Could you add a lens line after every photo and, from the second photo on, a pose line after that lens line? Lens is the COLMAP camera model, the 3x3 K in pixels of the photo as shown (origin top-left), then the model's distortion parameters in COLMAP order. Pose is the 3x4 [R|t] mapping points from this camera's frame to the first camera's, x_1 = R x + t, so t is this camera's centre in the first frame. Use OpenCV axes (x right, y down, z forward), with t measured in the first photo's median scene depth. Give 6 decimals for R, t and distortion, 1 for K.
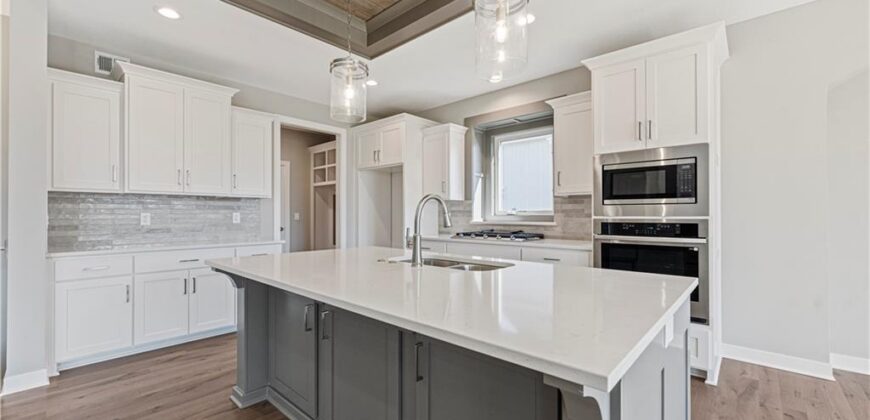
lens RADIAL K [[354.0, 0, 435.4], [0, 354.0, 214.1], [0, 0, 1]] dist [0.002275, -0.000199]
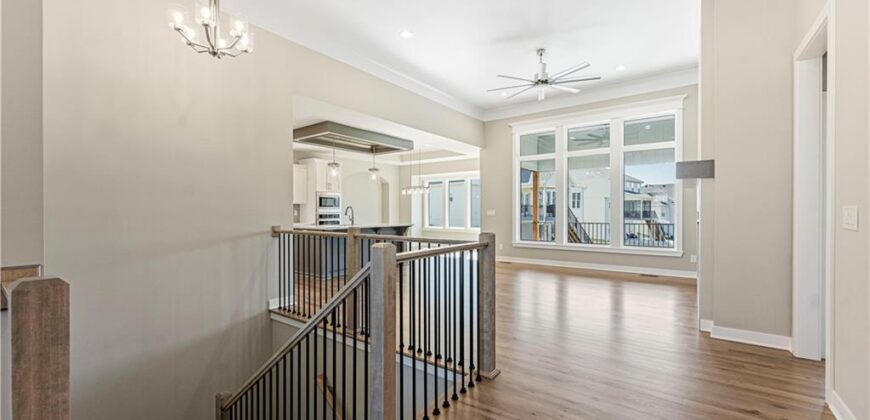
lens RADIAL K [[354.0, 0, 452.8], [0, 354.0, 214.0], [0, 0, 1]] dist [0.002275, -0.000199]
pose [[-0.154137, -0.002294, 0.988047, -1.796027], [0.003651, 0.999989, 0.002891, 0.010438], [-0.988043, 0.004053, -0.154127, 0.239266]]
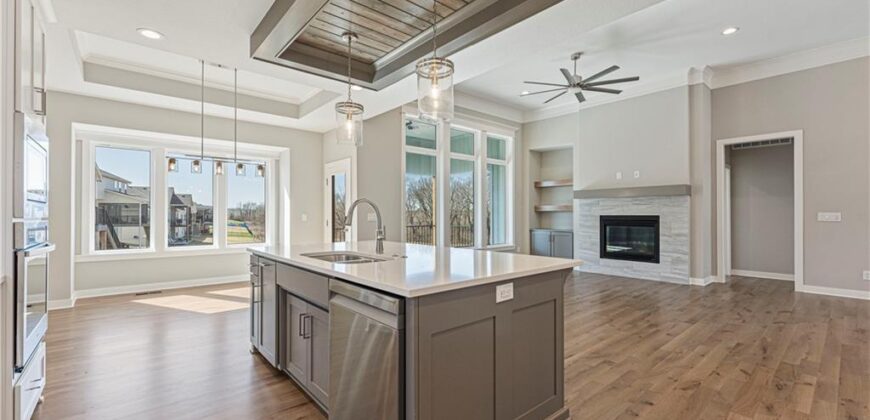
lens RADIAL K [[354.0, 0, 415.2], [0, 354.0, 213.1], [0, 0, 1]] dist [0.002275, -0.000199]
pose [[-0.988493, 0.009145, 0.150991, -0.043995], [0.008607, 0.999954, -0.004218, -0.004132], [-0.151023, -0.002870, -0.988526, 1.161473]]
